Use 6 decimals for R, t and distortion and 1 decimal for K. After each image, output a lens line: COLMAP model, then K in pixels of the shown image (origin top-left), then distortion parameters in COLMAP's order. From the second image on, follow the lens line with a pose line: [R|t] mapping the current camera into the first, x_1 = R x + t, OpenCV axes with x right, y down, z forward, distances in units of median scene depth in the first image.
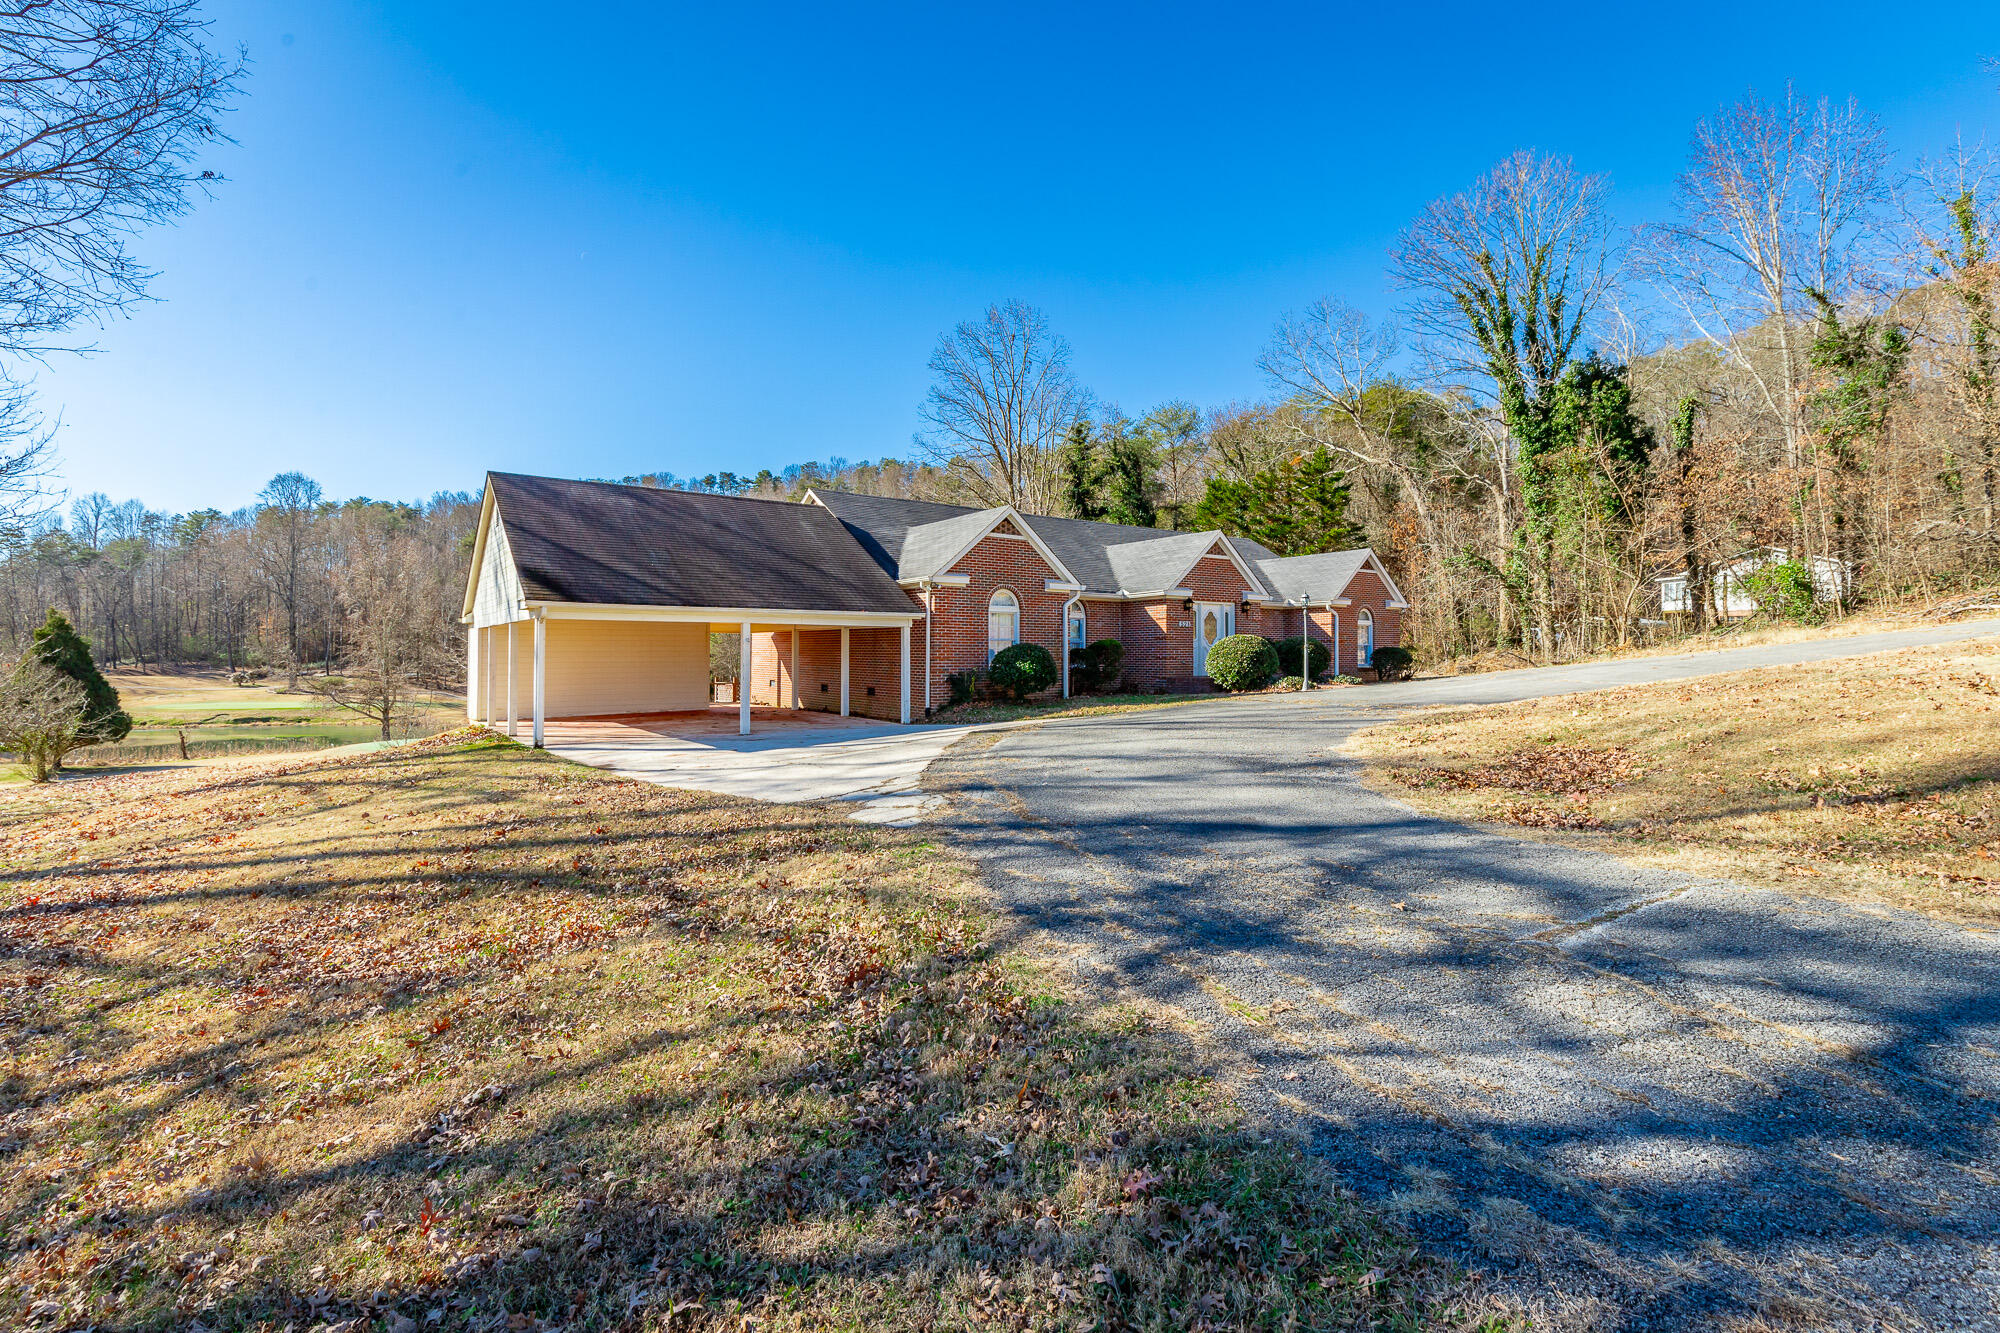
lens RADIAL K [[909.4, 0, 1023.8], [0, 909.4, 636.0], [0, 0, 1]] dist [0.007207, -0.000393]
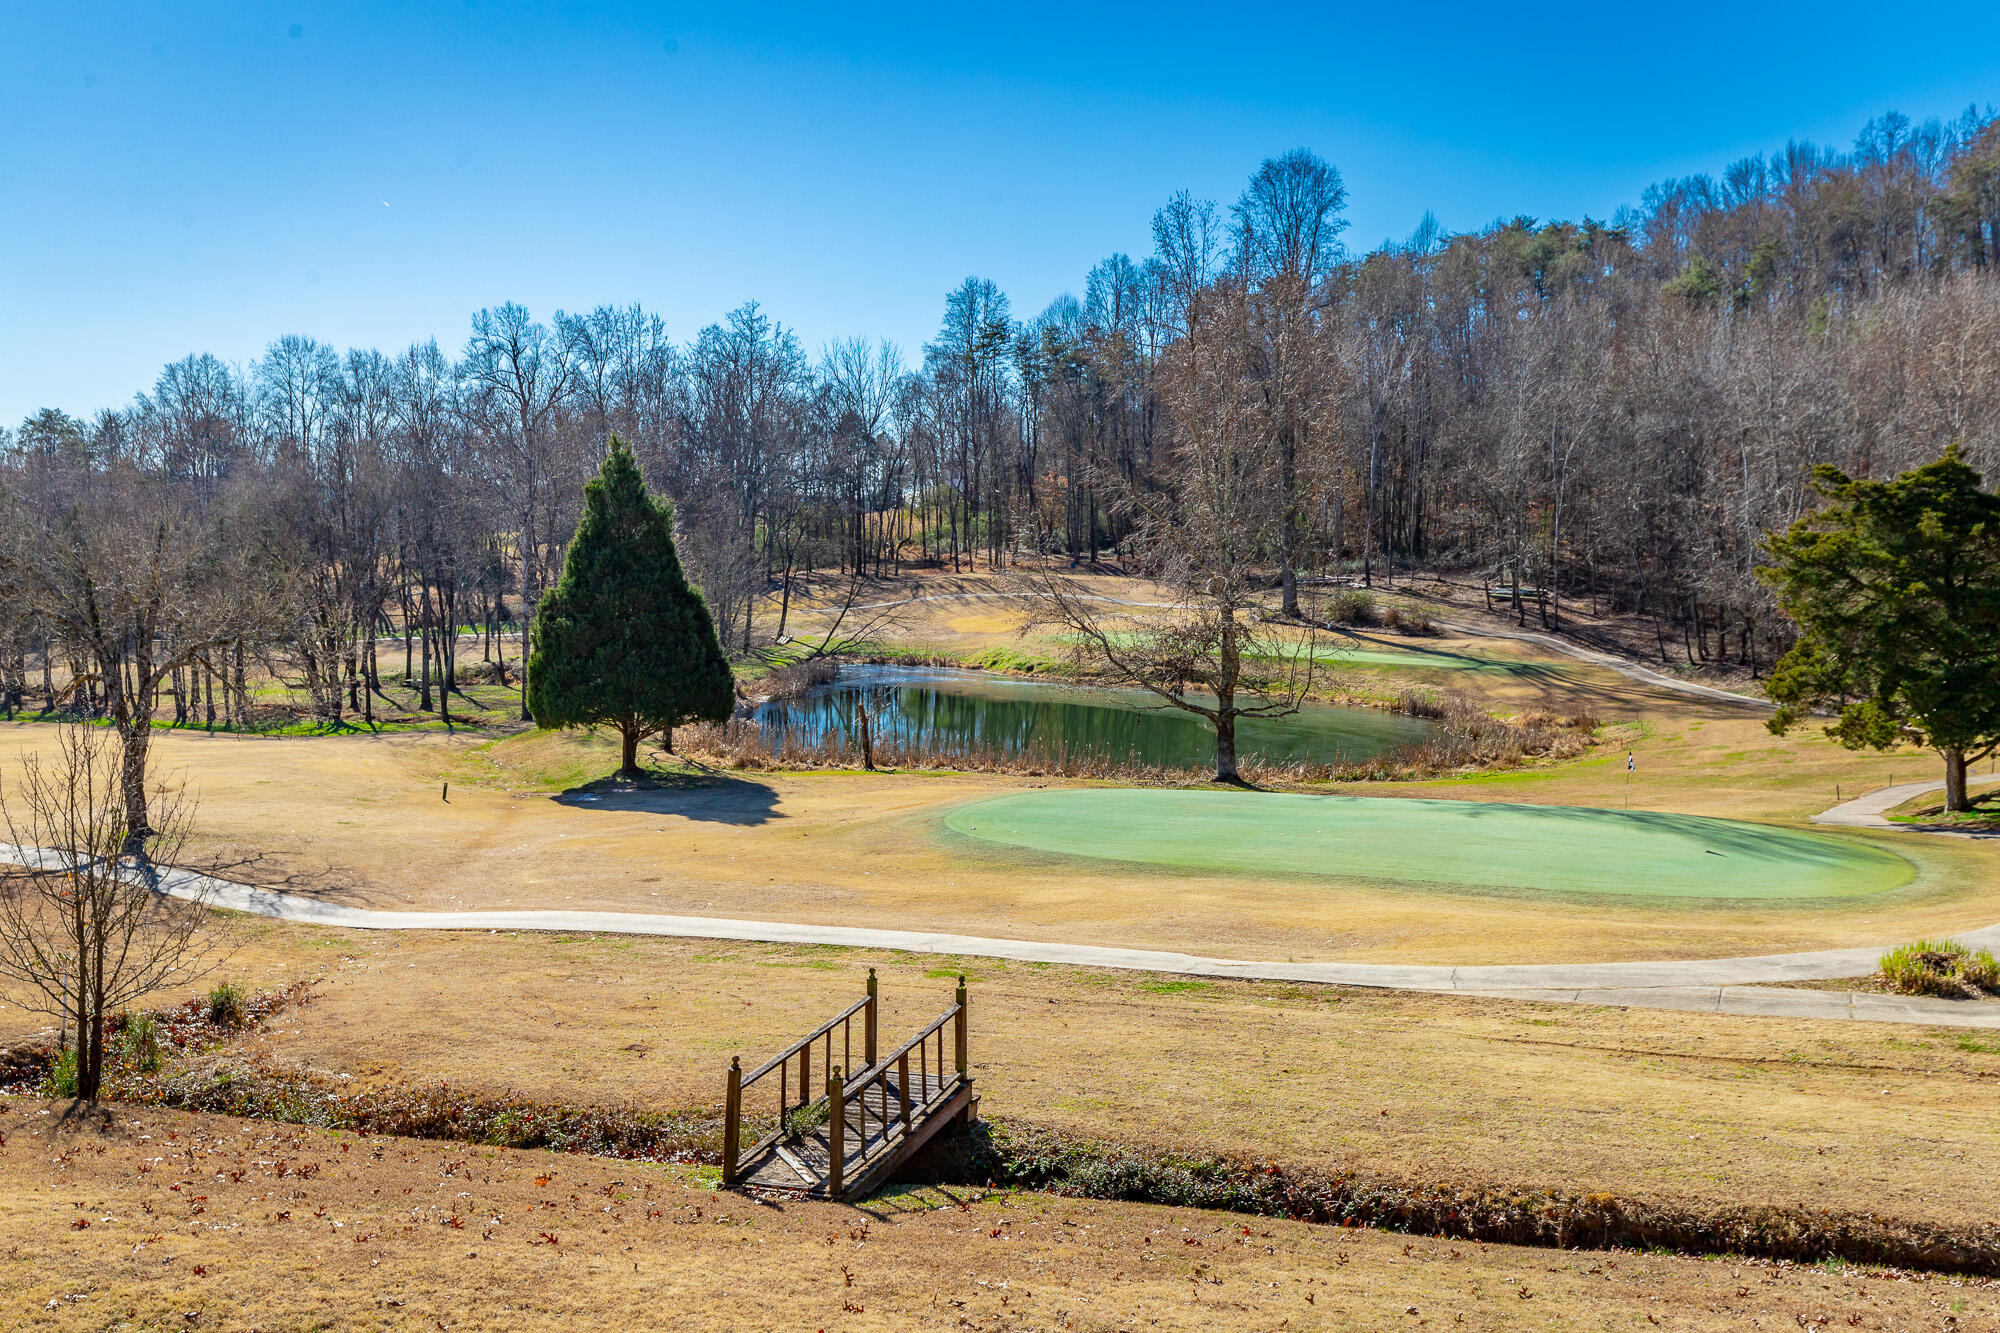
lens RADIAL K [[1933.9, 0, 1022.1], [0, 1933.9, 700.1], [0, 0, 1]] dist [0.002733, 0.000000]
pose [[0.588354, 0.084908, -0.804134, -0.282678], [-0.006284, 0.994922, 0.100455, 0.011773], [0.808579, -0.054050, 0.585899, 1.442690]]
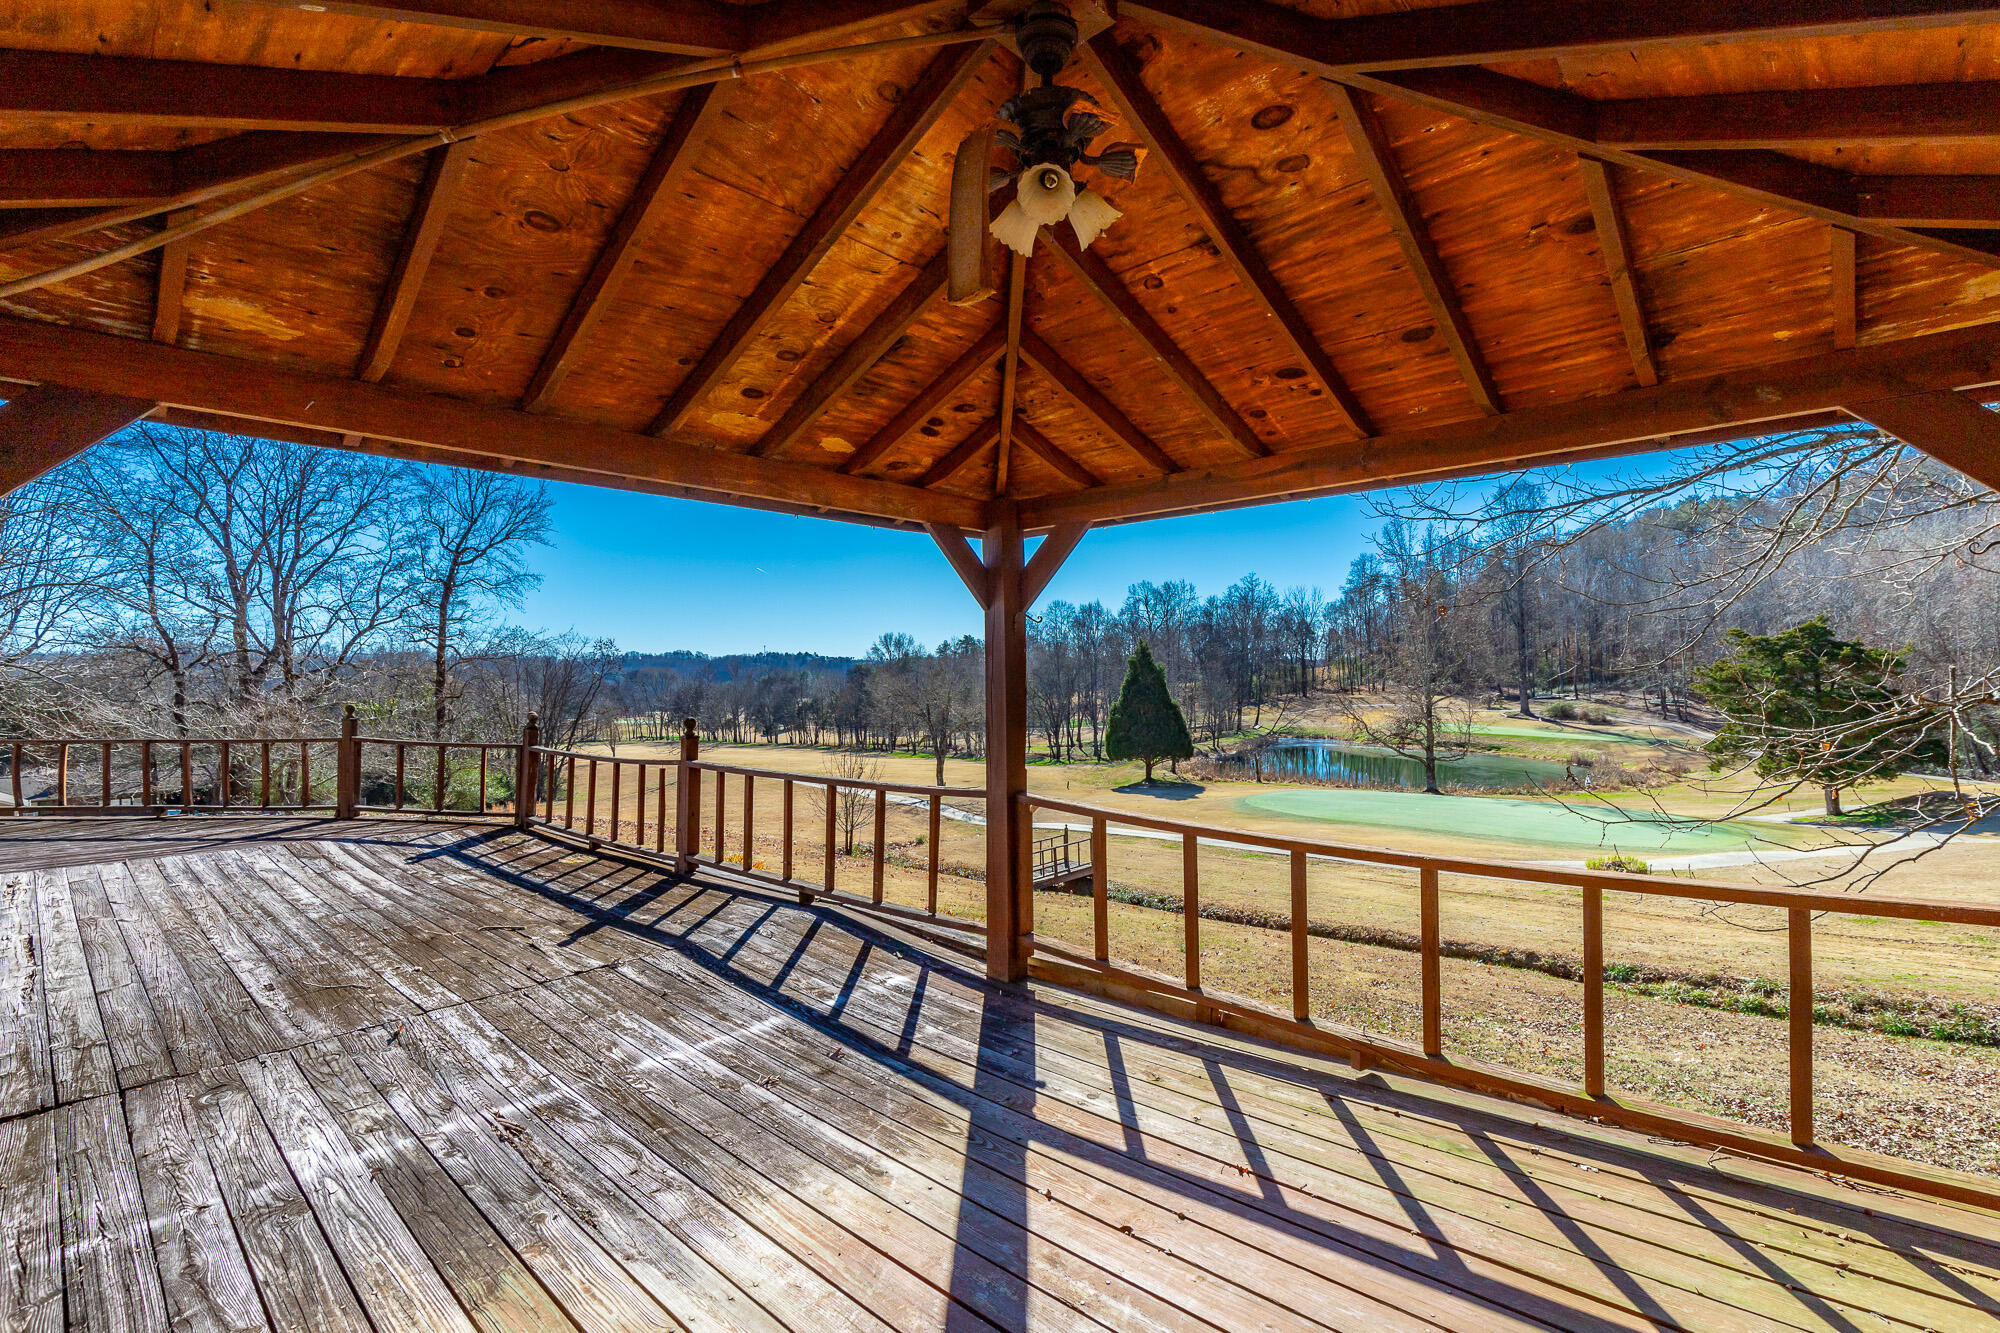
lens RADIAL K [[909.4, 0, 1013.0], [0, 909.4, 668.3], [0, 0, 1]] dist [0.007207, -0.000393]
pose [[0.196624, -0.006149, -0.980460, 0.042077], [0.021681, 0.999763, -0.001923, 0.016148], [0.980239, -0.020879, 0.196711, 1.557748]]
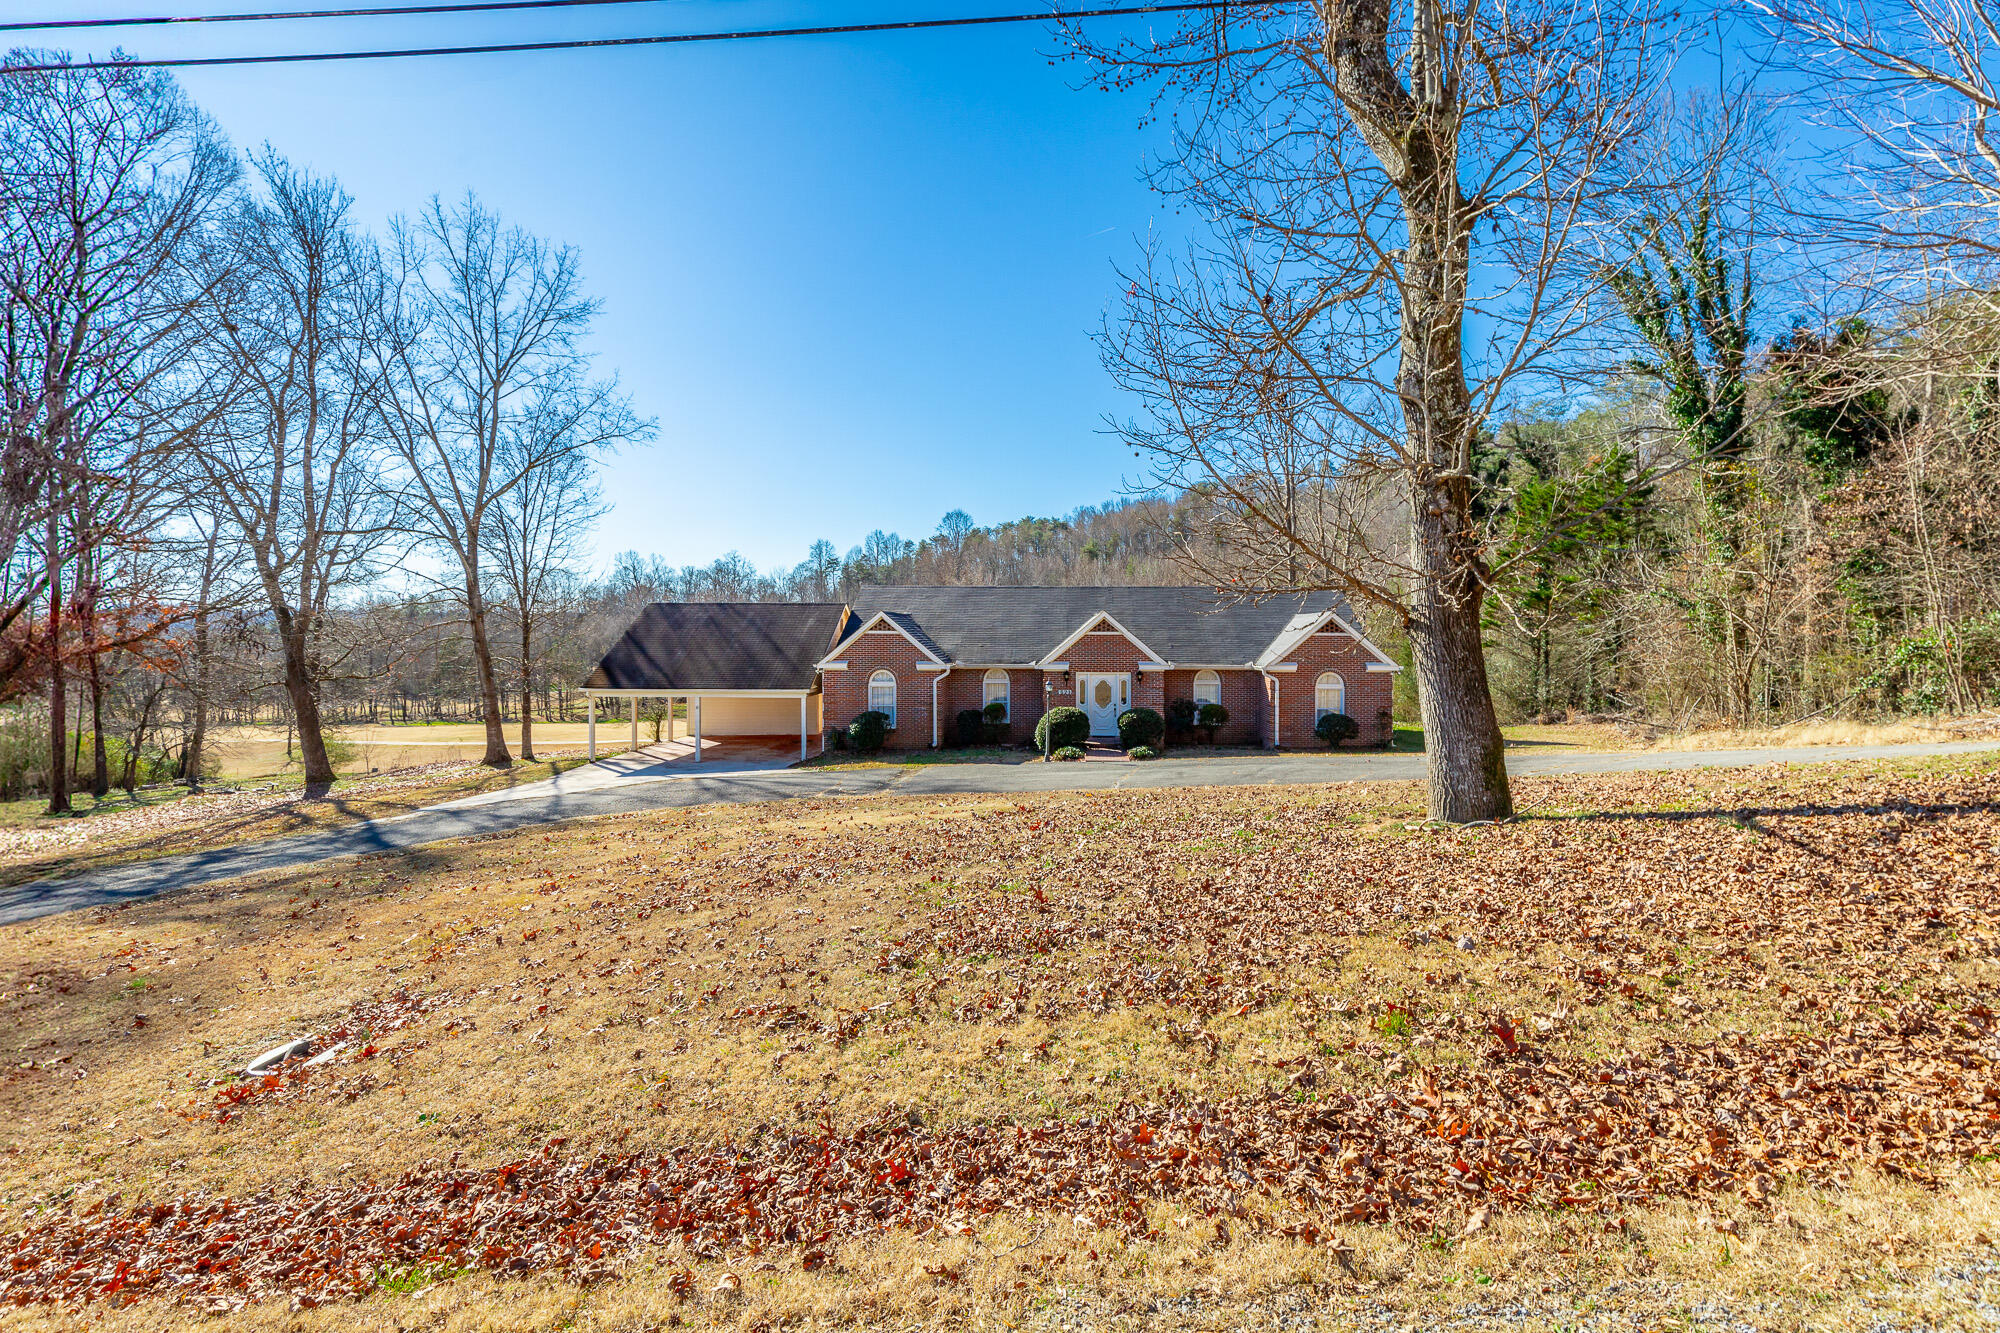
lens RADIAL K [[909.4, 0, 1026.6], [0, 909.4, 653.3], [0, 0, 1]] dist [0.007207, -0.000393]
pose [[0.773771, 0.017944, -0.633211, 0.737449], [0.010537, 0.999096, 0.041189, -0.093722], [0.633377, -0.038543, 0.772883, 0.035510]]
